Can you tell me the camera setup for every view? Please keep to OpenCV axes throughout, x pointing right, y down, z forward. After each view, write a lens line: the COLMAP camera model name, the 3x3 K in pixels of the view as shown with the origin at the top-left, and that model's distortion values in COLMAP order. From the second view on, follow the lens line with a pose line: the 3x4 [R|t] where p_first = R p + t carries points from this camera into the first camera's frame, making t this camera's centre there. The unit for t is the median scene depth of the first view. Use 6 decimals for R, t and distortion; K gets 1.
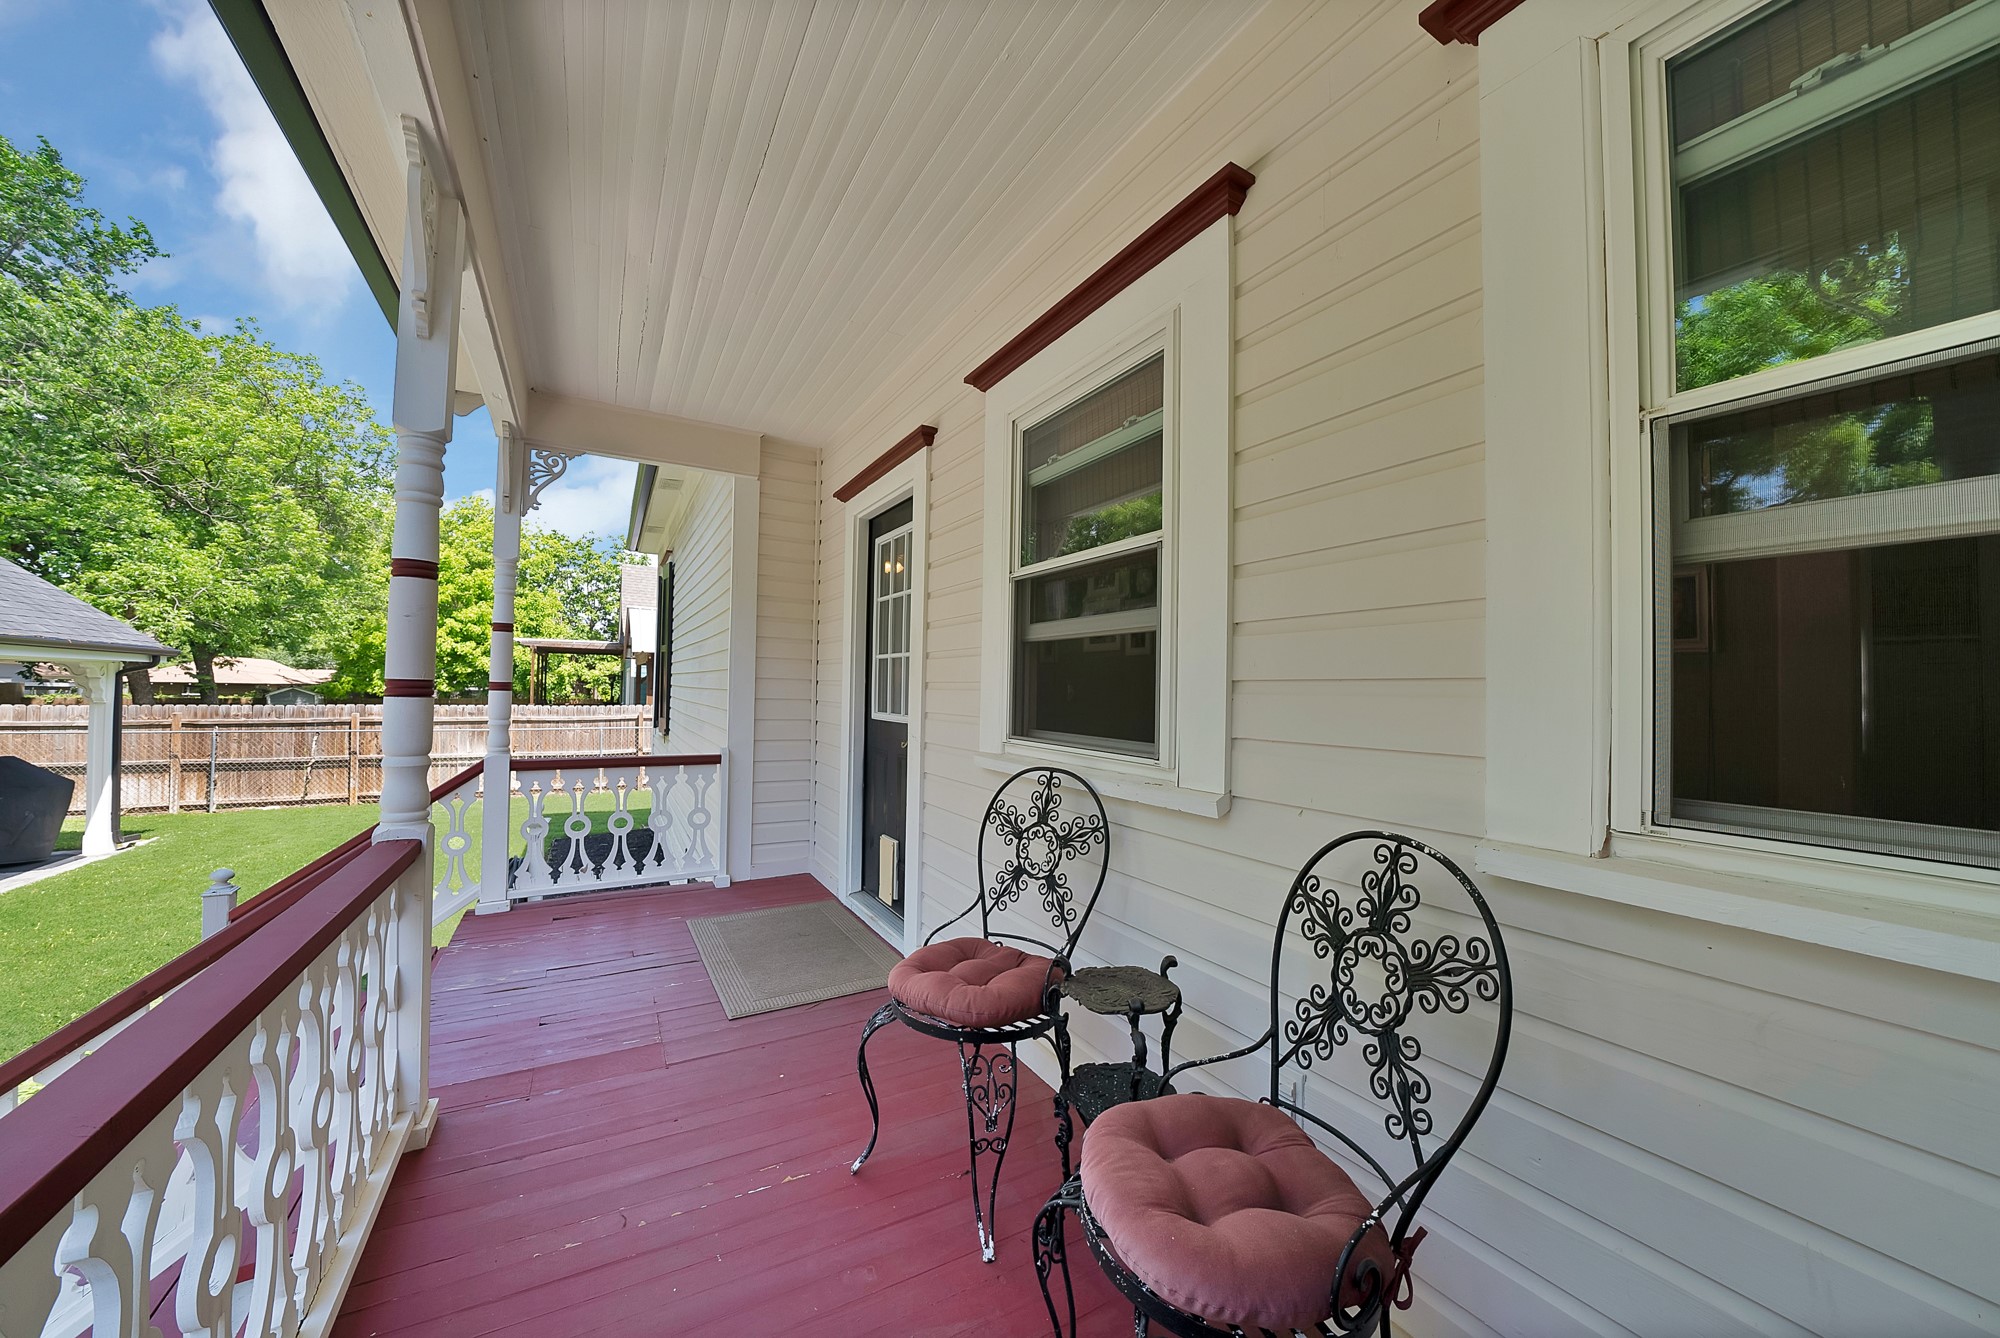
lens RADIAL K [[720.8, 0, 991.2], [0, 720.8, 673.5], [0, 0, 1]] dist [-0.026762, 0.003181]
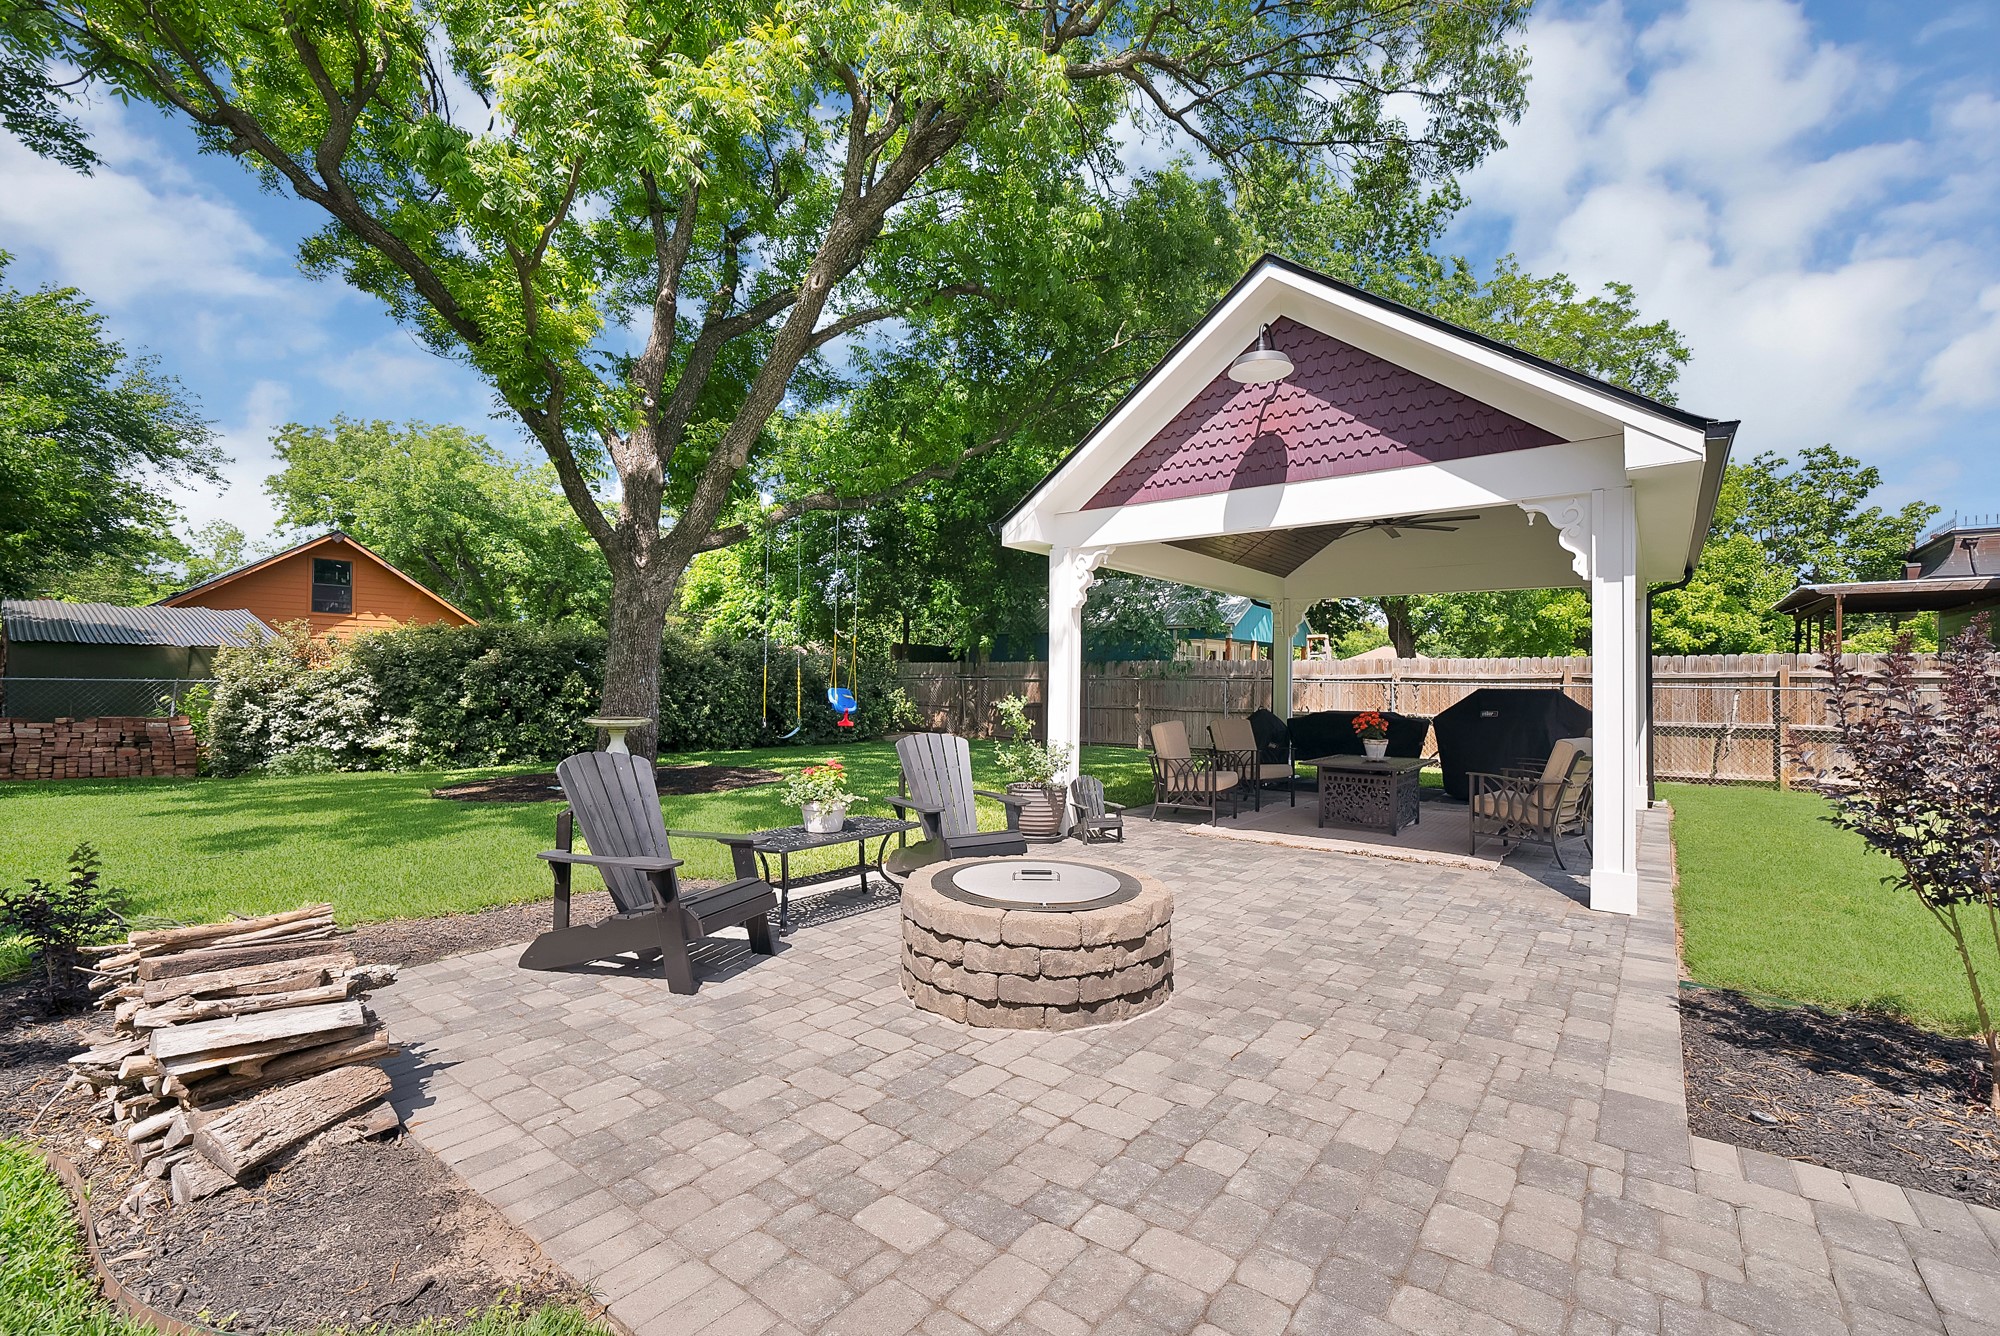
lens RADIAL K [[832.3, 0, 1001.3], [0, 832.3, 674.3], [0, 0, 1]] dist [-0.003326, 0.001427]
pose [[0.395879, -0.019280, -0.918100, -0.467464], [0.016131, 0.999771, -0.014039, 0.068854], [0.918161, -0.009252, 0.396099, -0.070515]]
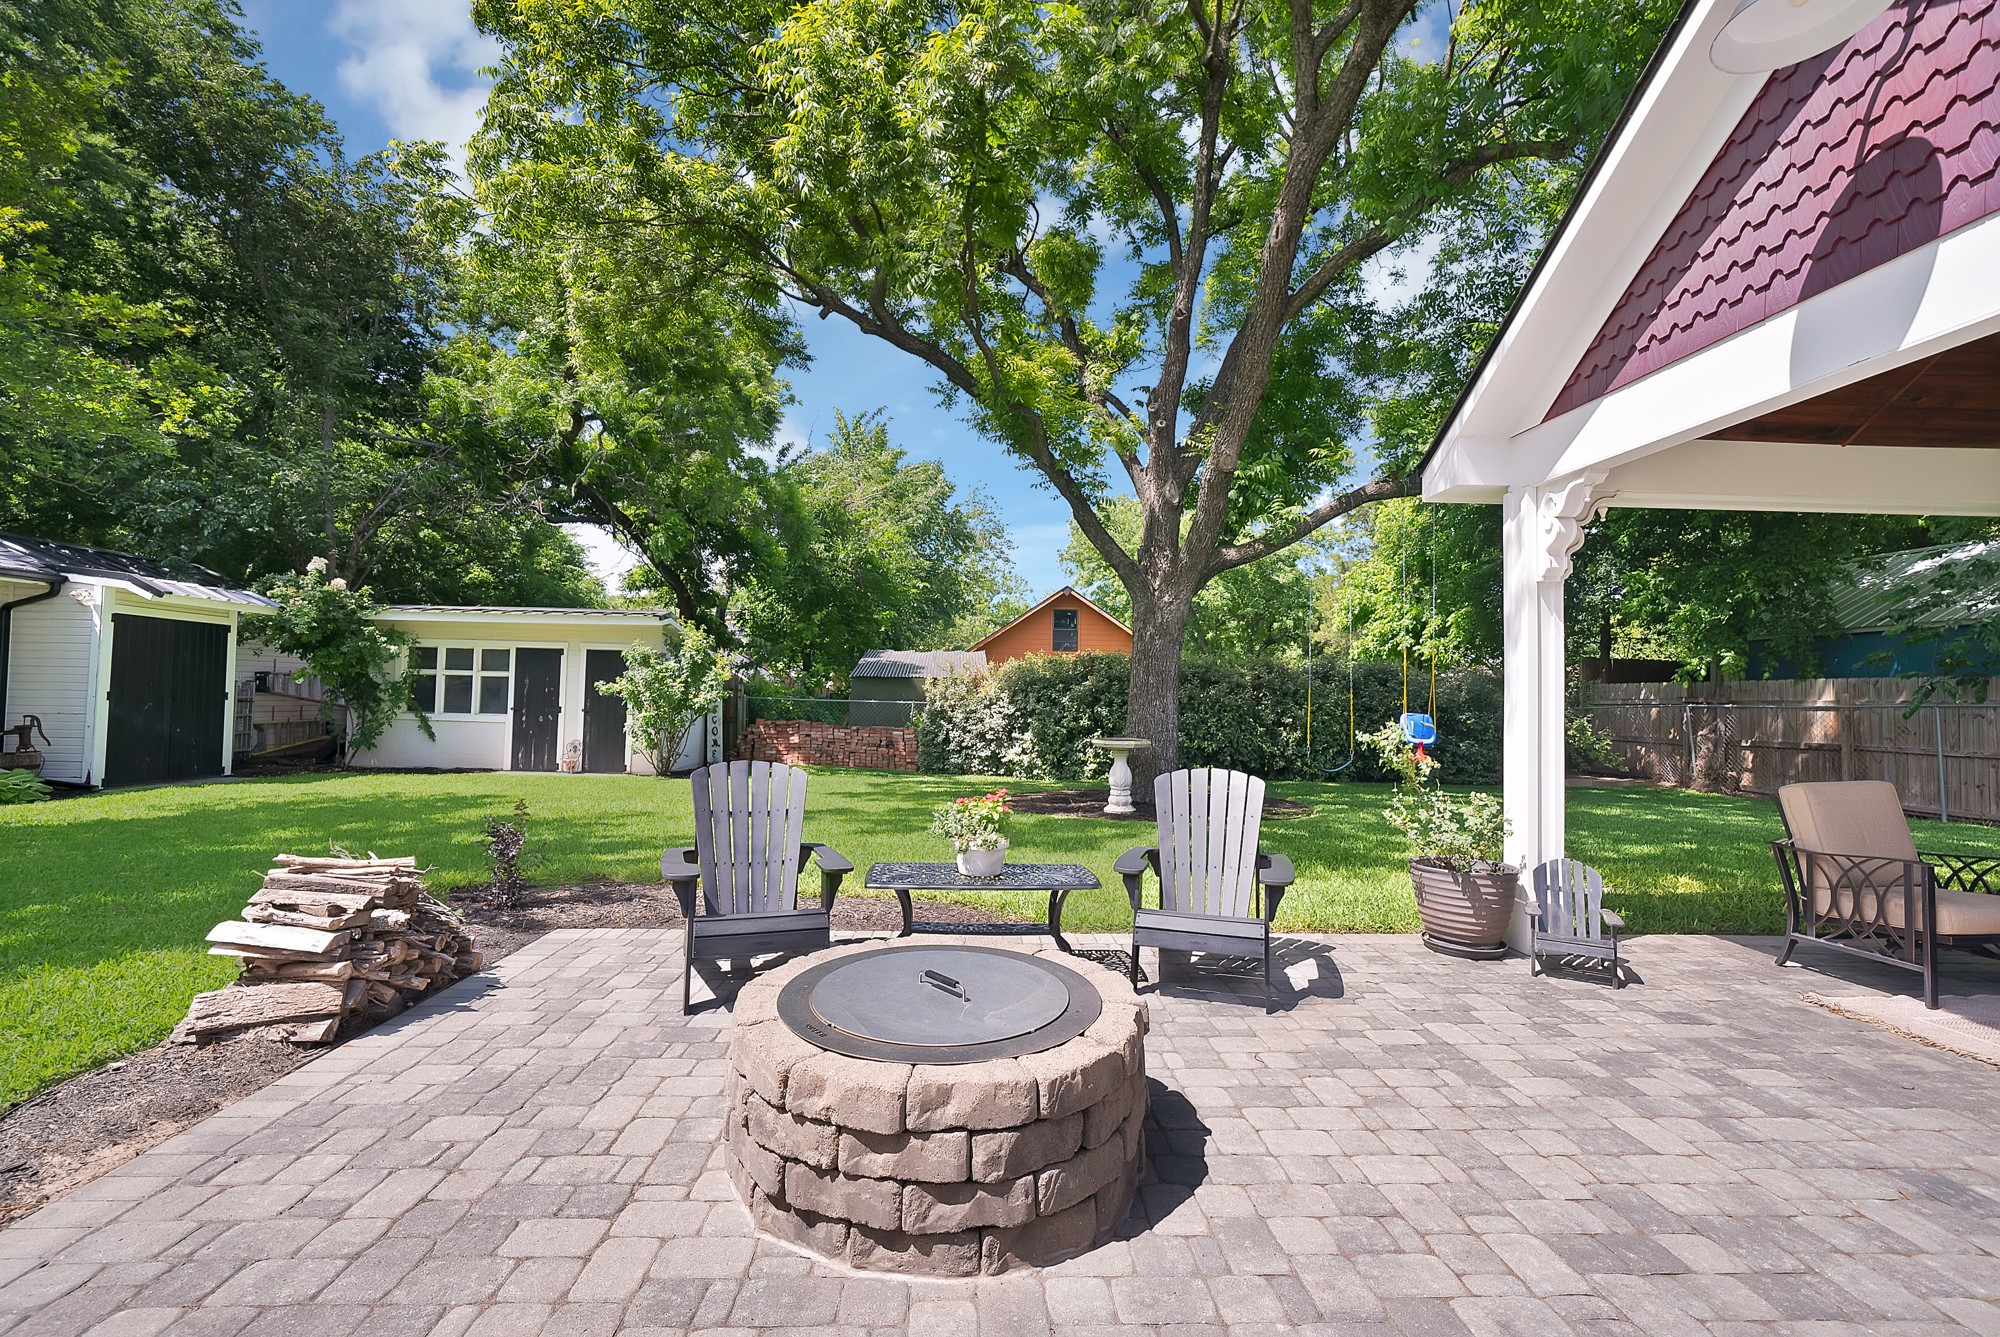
lens RADIAL K [[832.3, 0, 990.3], [0, 832.3, 675.1], [0, 0, 1]] dist [-0.003326, 0.001427]
pose [[-0.430552, -0.049141, -0.901227, -0.559261], [-0.002816, 0.998585, -0.053105, 0.074776], [0.902561, -0.020327, -0.430081, 0.146203]]
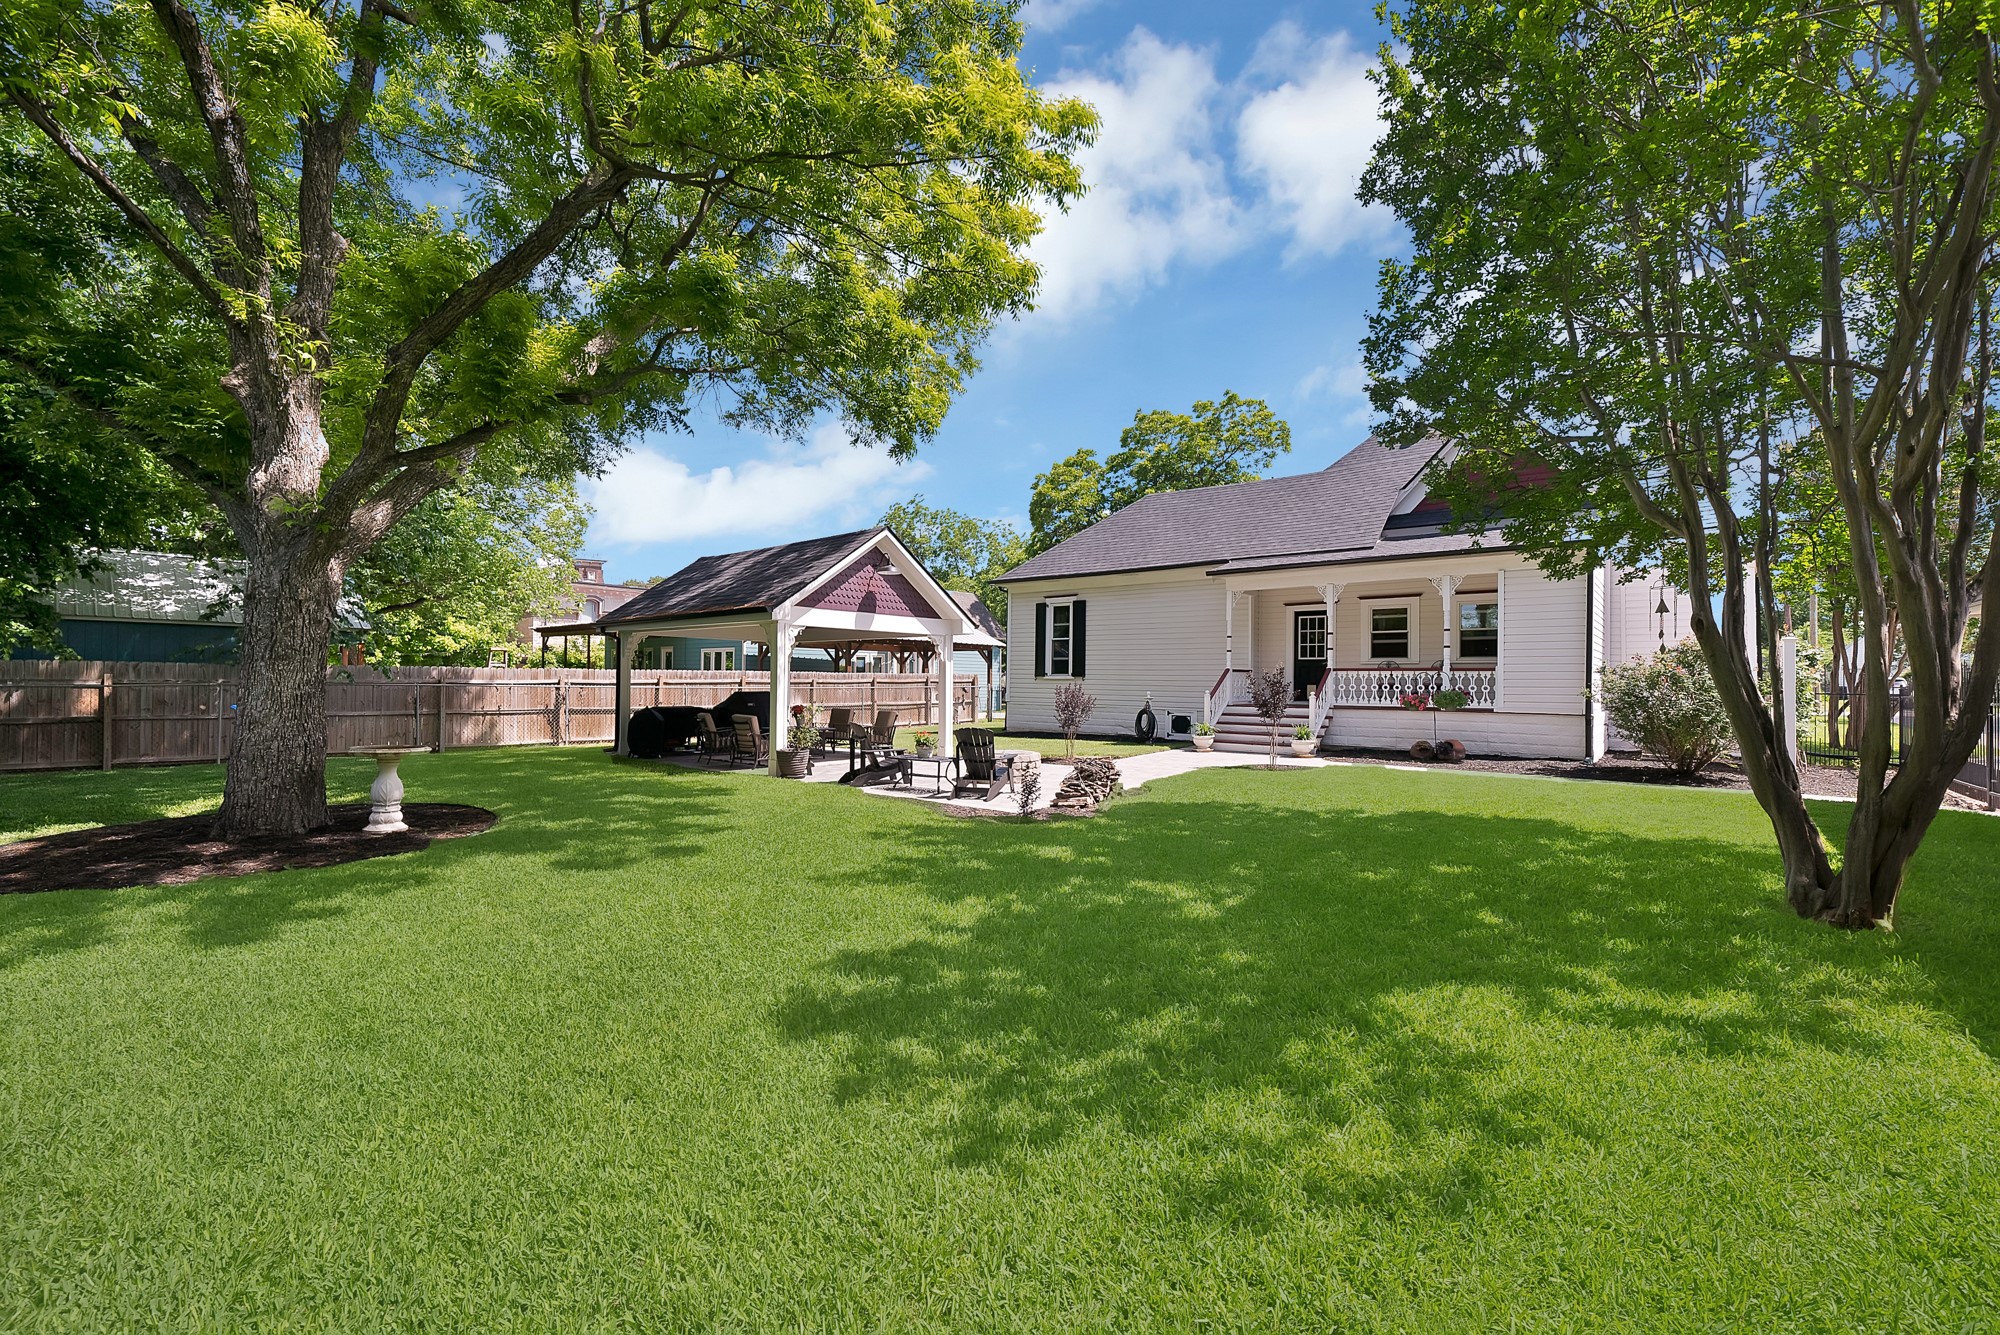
lens RADIAL K [[832.3, 0, 999.2], [0, 832.3, 679.5], [0, 0, 1]] dist [-0.003326, 0.001427]
pose [[0.935001, -0.008045, 0.354554, -1.104970], [-0.000857, 0.999688, 0.024944, 0.019159], [-0.354644, -0.023627, 0.934703, -0.920999]]
